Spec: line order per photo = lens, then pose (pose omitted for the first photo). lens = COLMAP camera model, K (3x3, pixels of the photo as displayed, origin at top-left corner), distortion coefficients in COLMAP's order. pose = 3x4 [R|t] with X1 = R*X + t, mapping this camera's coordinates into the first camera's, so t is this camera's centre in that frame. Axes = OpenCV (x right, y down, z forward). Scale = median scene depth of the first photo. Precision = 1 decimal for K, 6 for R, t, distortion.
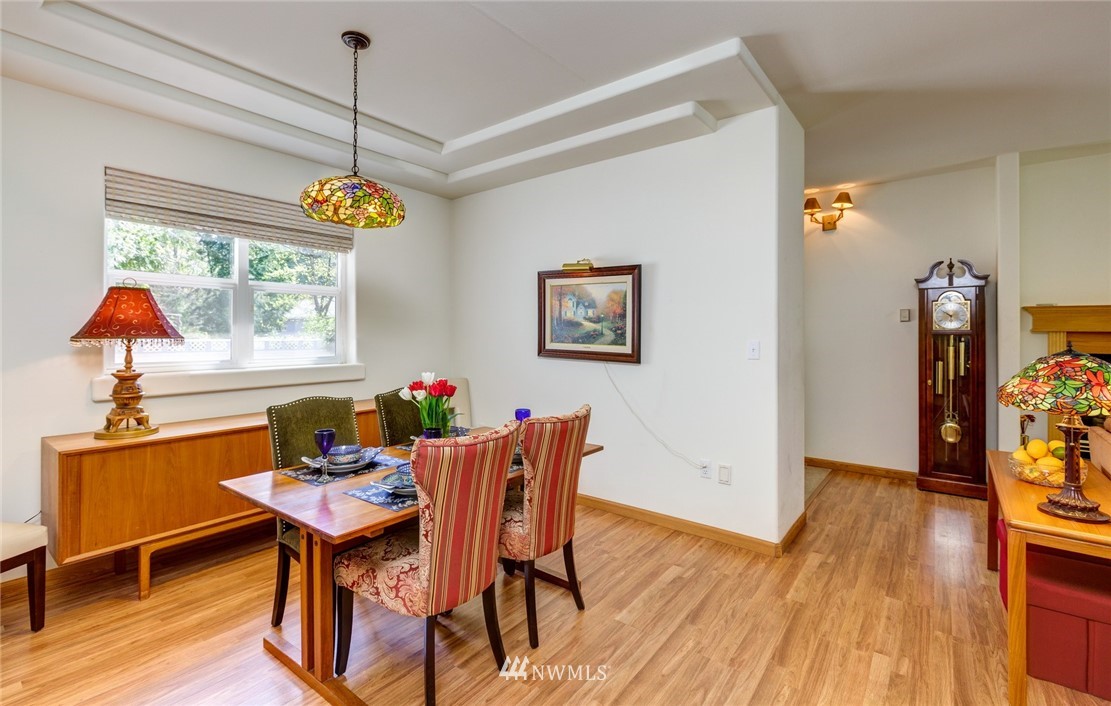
lens RADIAL K [[488.6, 0, 540.2], [0, 488.6, 345.8], [0, 0, 1]] dist [0.001884, 0.000157]
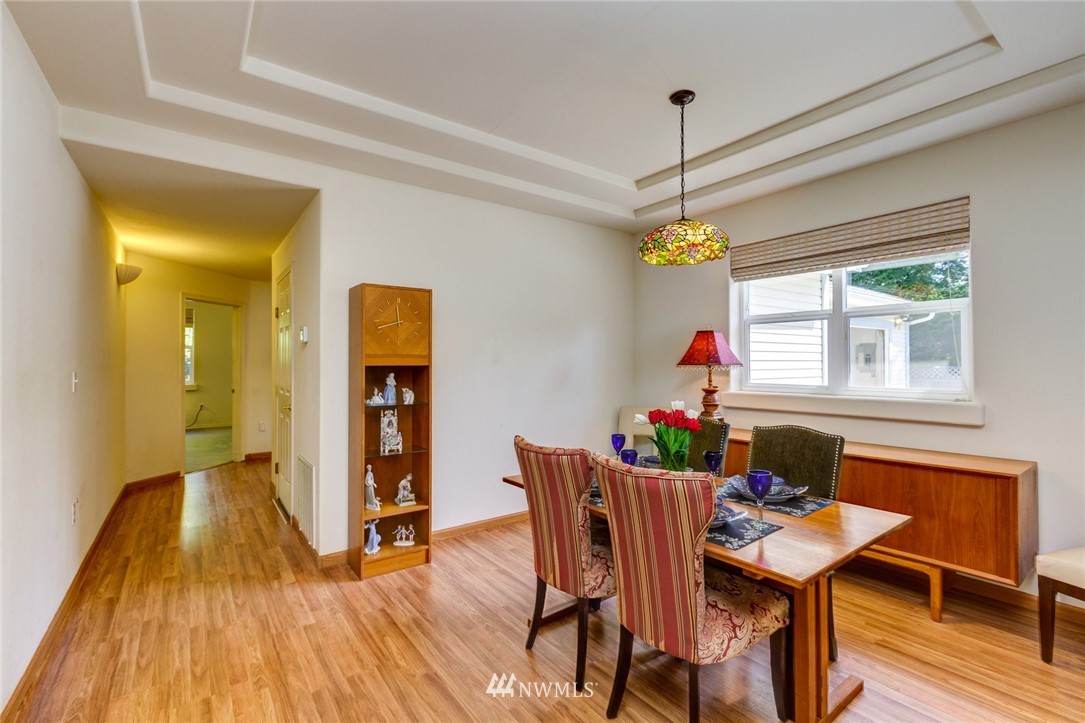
lens RADIAL K [[479.0, 0, 534.8], [0, 479.0, 360.6], [0, 0, 1]] dist [-0.000873, -0.000193]
pose [[-0.261792, -0.005432, -0.965109, 0.690682], [-0.008788, 0.999956, -0.003245, -0.020404], [0.965084, 0.007632, -0.261828, 0.863239]]
